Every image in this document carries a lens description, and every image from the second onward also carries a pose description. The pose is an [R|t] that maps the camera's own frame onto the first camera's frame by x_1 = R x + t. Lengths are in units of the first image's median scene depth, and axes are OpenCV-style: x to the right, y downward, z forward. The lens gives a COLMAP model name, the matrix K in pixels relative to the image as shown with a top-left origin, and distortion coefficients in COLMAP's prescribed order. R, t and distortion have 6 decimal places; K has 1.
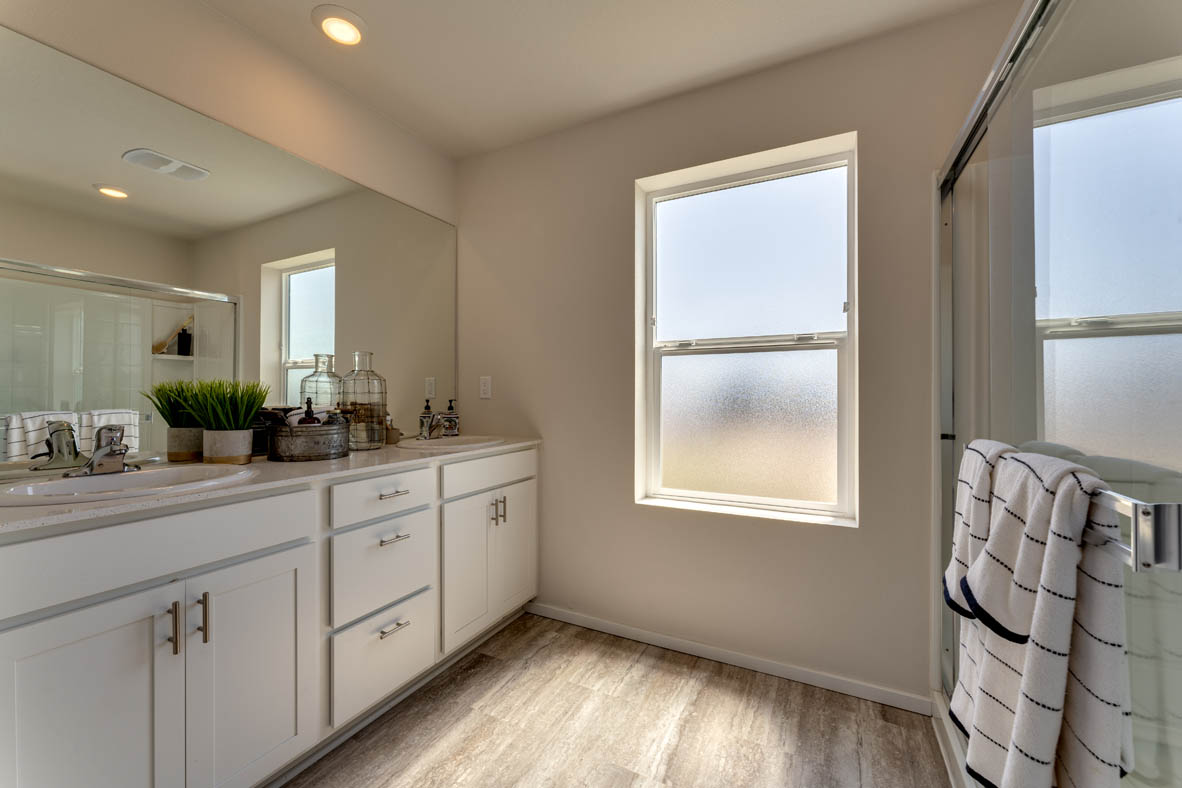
lens RADIAL K [[471.7, 0, 584.1], [0, 471.7, 395.3], [0, 0, 1]] dist [0.000529, -0.000105]
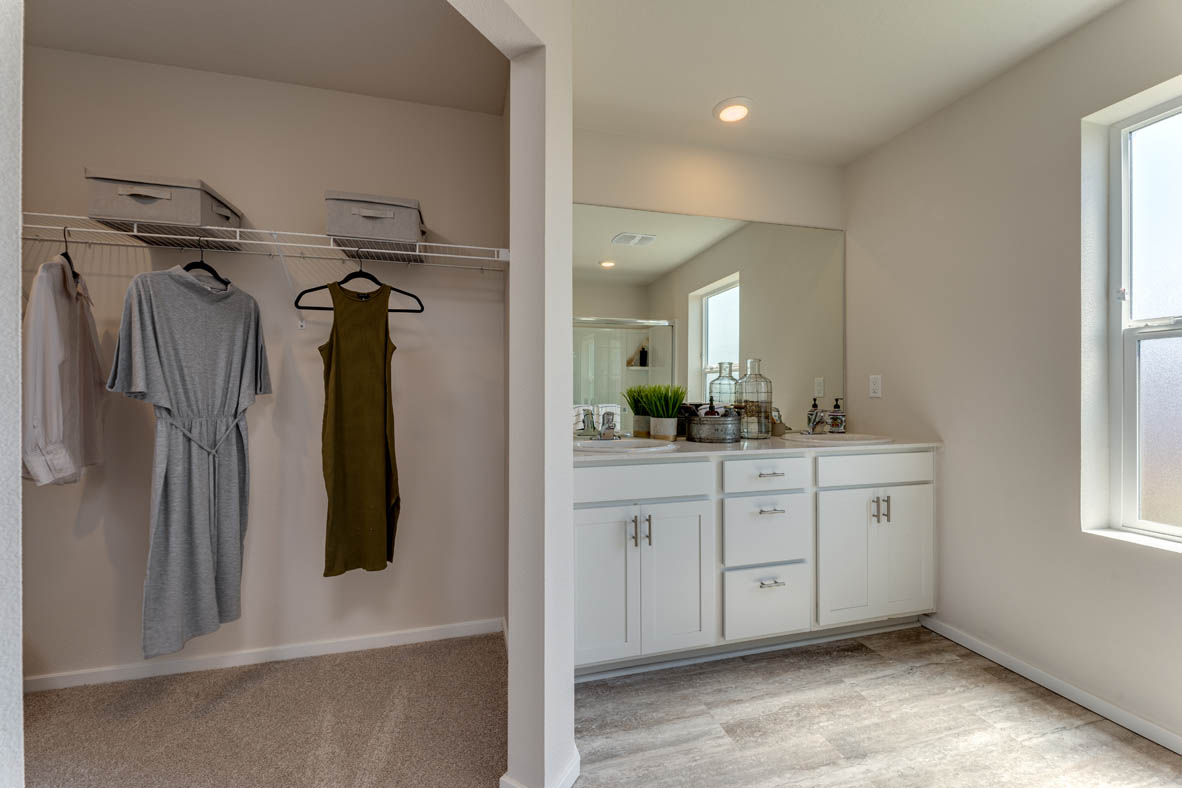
lens RADIAL K [[471.7, 0, 584.1], [0, 471.7, 395.3], [0, 0, 1]] dist [0.000529, -0.000105]
pose [[0.673008, -0.000930, -0.739634, 0.144427], [0.002399, 0.999997, 0.000925, 0.000009], [0.739631, -0.002397, 0.673008, -0.152944]]
